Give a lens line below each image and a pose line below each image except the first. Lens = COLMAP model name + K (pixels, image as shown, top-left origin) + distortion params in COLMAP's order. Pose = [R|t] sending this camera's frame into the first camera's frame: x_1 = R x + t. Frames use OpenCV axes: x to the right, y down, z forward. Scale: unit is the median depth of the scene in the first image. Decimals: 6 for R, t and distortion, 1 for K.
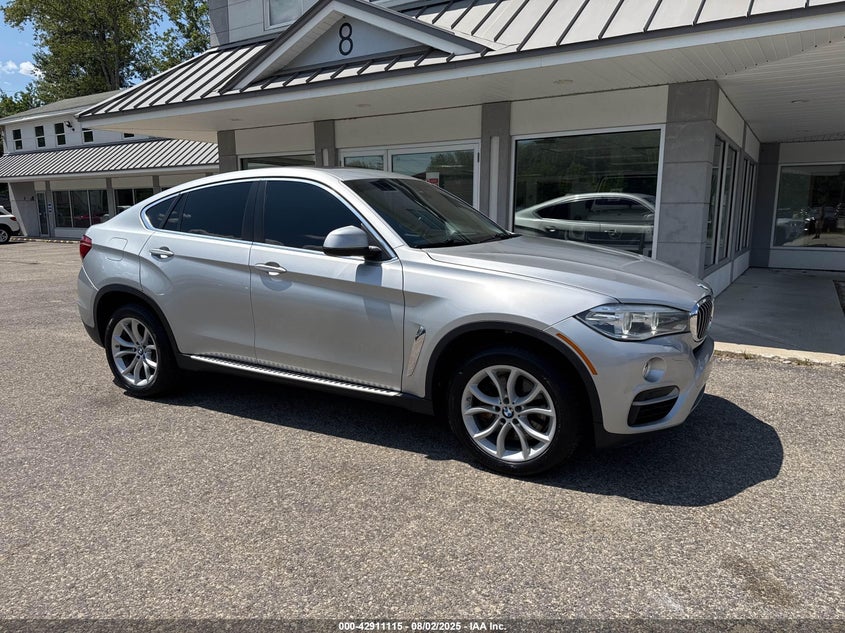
lens RADIAL K [[612.8, 0, 422.7], [0, 612.8, 315.6], [0, 0, 1]] dist [0.036664, -0.021082]
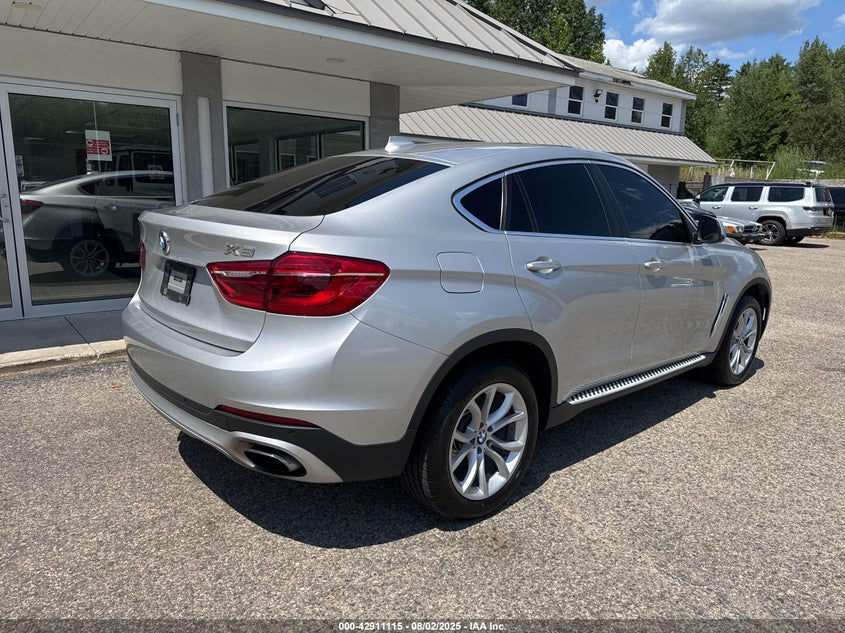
lens RADIAL K [[612.8, 0, 443.8], [0, 612.8, 307.8], [0, 0, 1]] dist [0.036664, -0.021082]
pose [[0.287516, -0.165232, 0.943416, -1.299776], [0.141435, 0.981532, 0.128804, -0.188994], [-0.947275, 0.096398, 0.305576, 1.097634]]
